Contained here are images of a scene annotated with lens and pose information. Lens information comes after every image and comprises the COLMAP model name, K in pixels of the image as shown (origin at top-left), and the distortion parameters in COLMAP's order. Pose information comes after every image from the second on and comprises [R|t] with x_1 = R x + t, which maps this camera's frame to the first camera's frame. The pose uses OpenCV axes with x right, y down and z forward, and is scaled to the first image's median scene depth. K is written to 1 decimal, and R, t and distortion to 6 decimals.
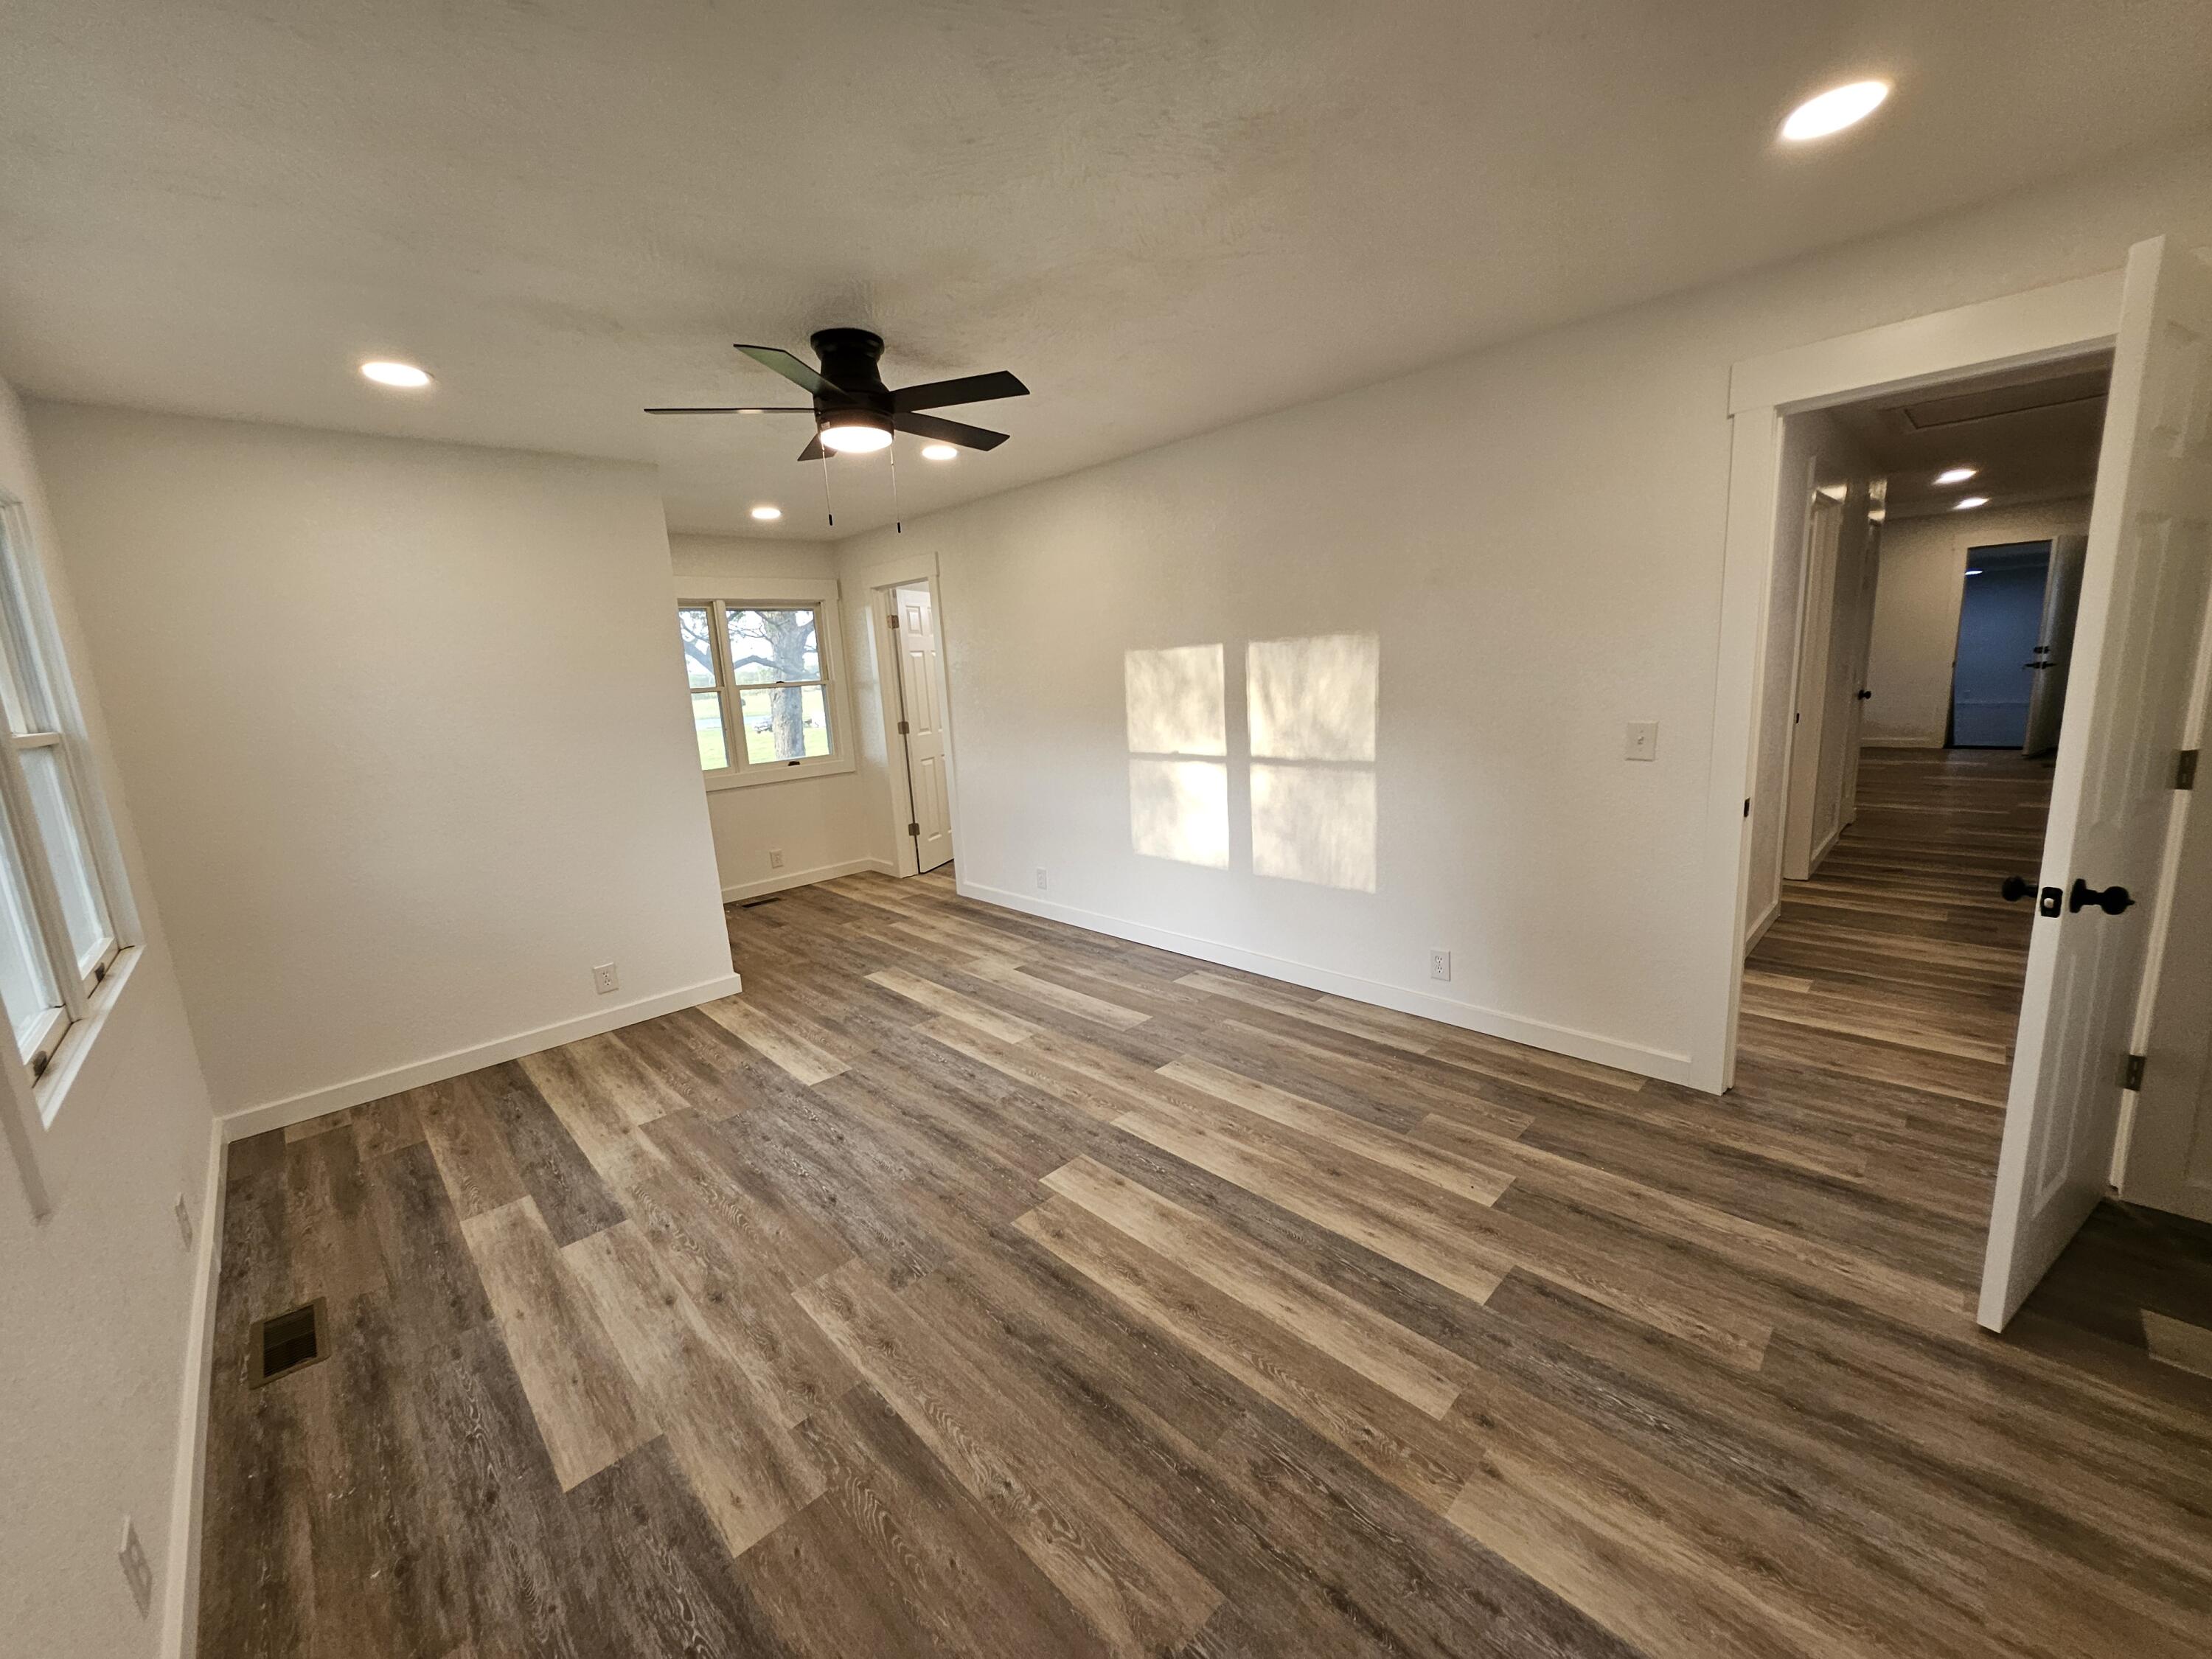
lens RADIAL K [[867.5, 0, 1104.8], [0, 867.5, 825.1], [0, 0, 1]] dist [-0.003494, 0.005241]
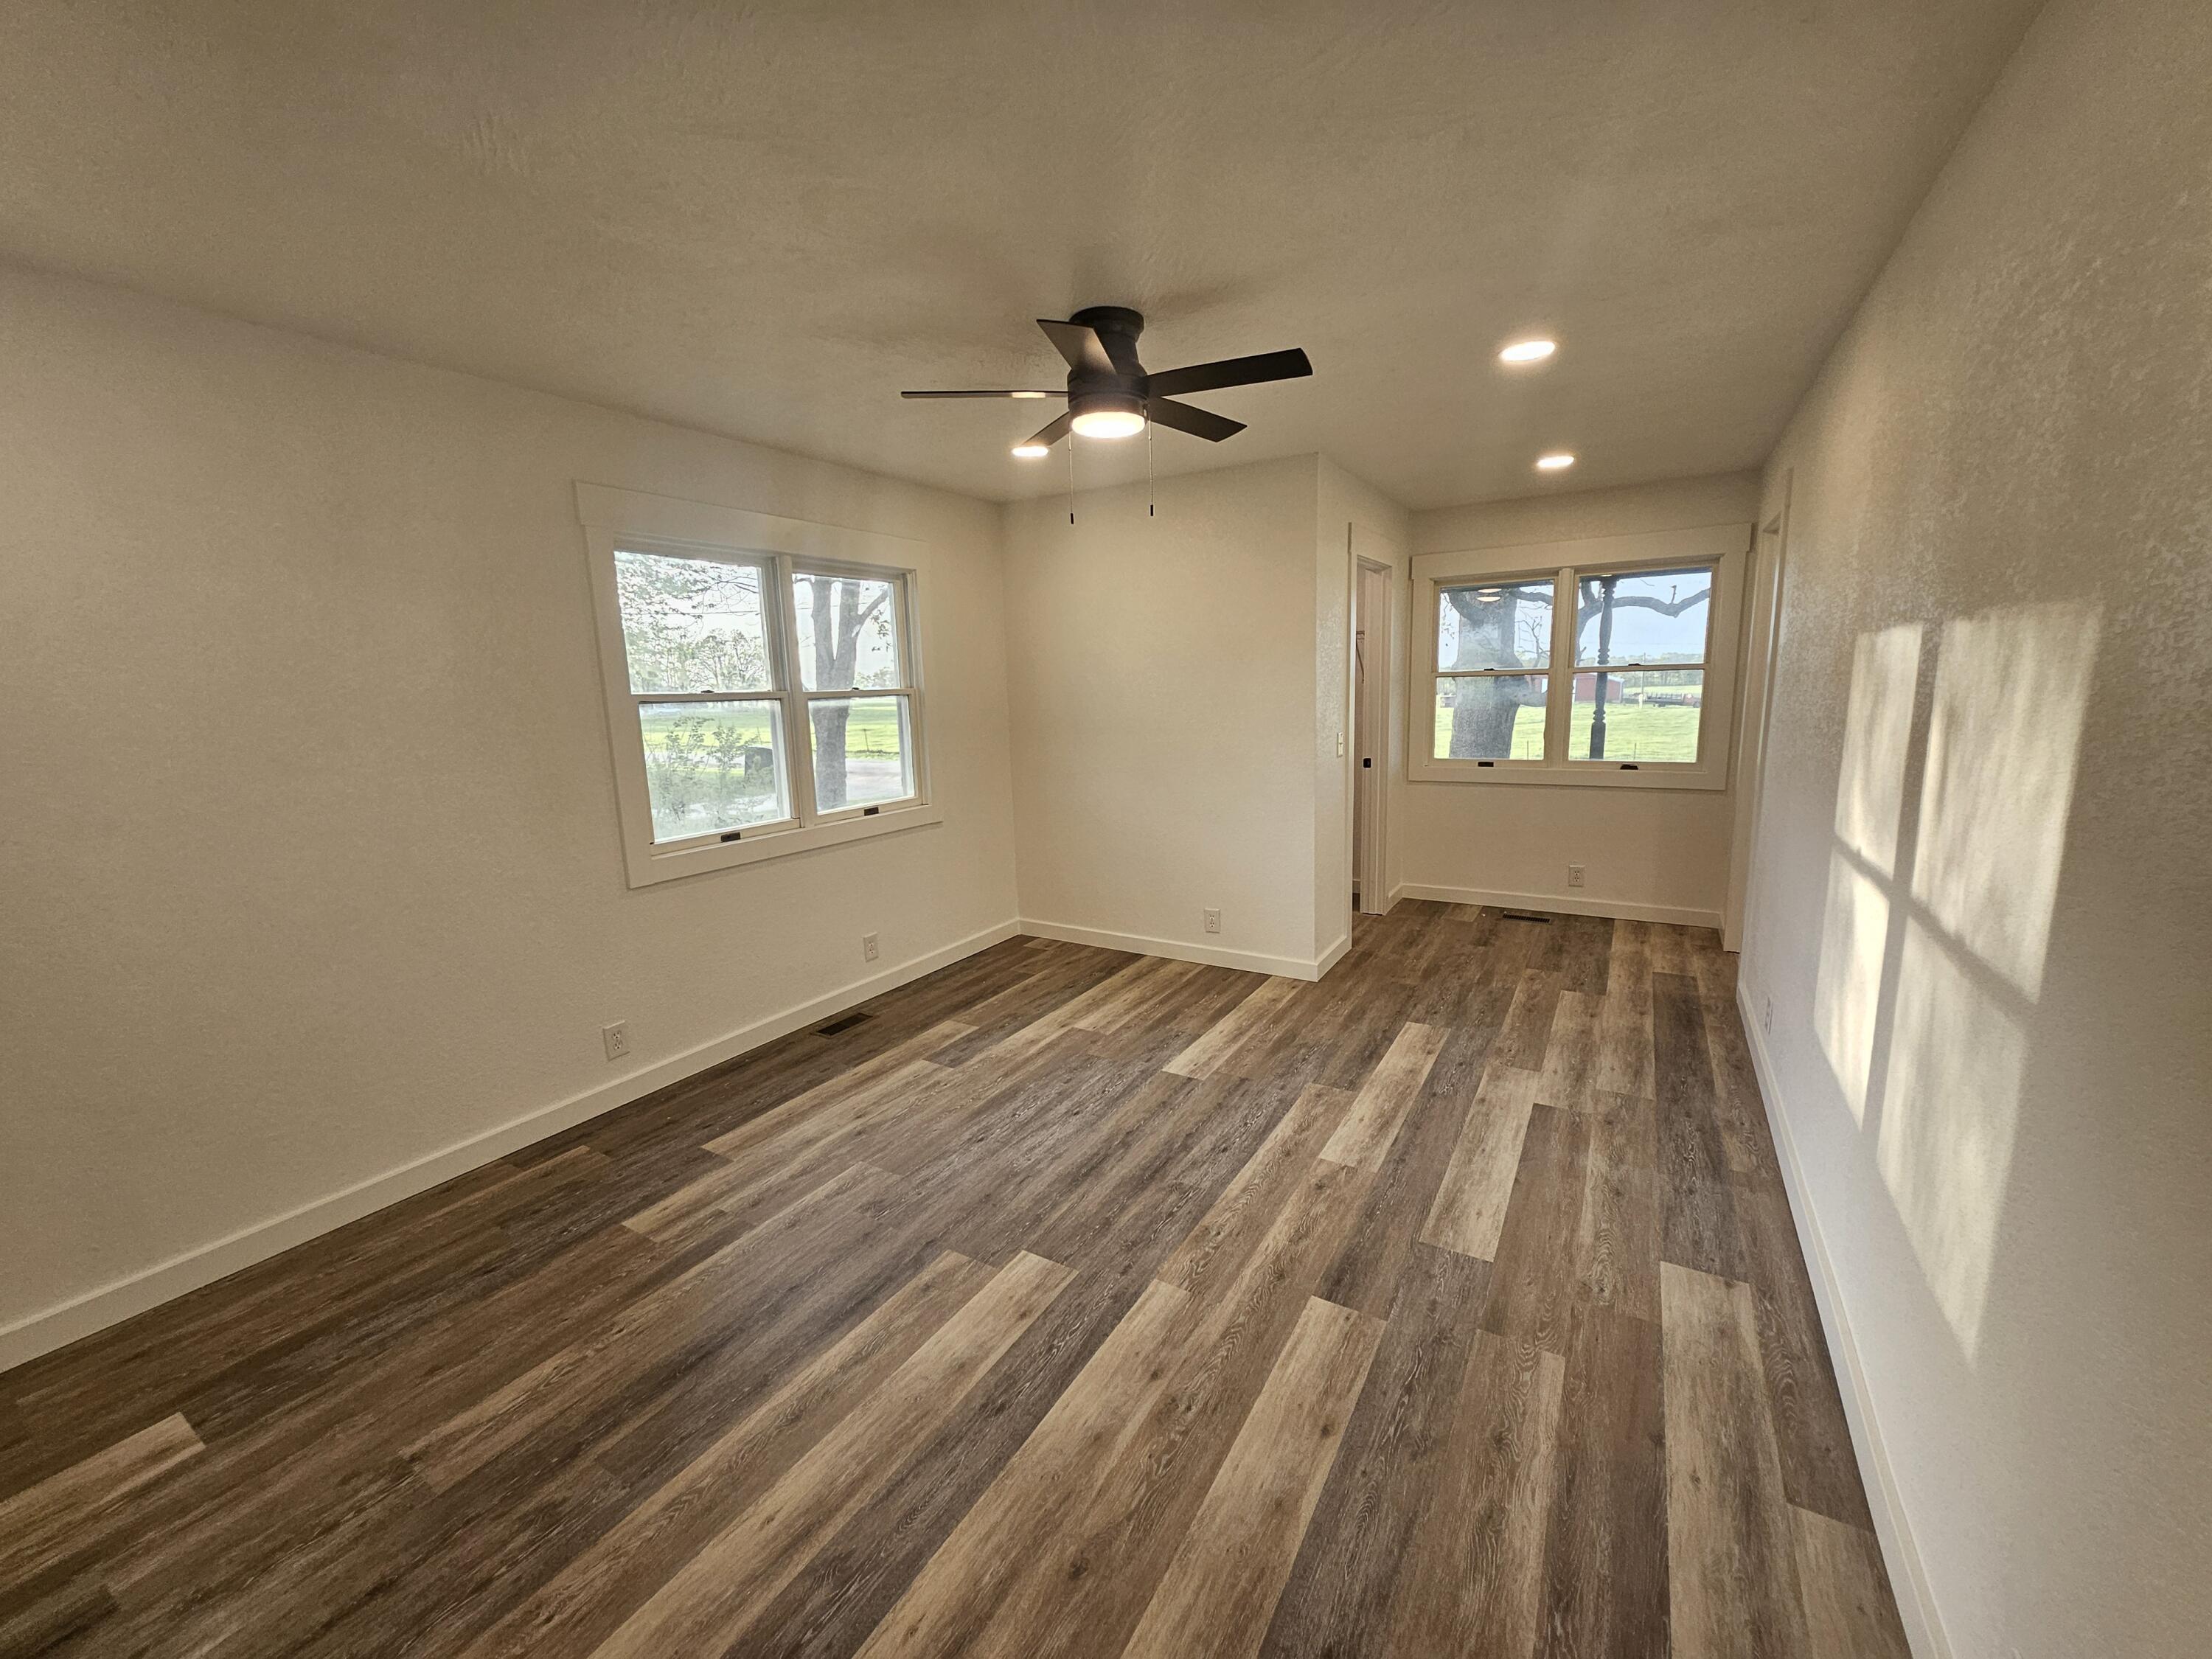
lens RADIAL K [[868.9, 0, 1103.6], [0, 868.9, 828.4], [0, 0, 1]] dist [0.002377, -0.000617]
pose [[0.248439, 0.209495, -0.945722, 0.573153], [-0.162994, 0.971452, 0.172377, -0.148832], [0.954836, 0.111322, 0.275493, 0.638219]]
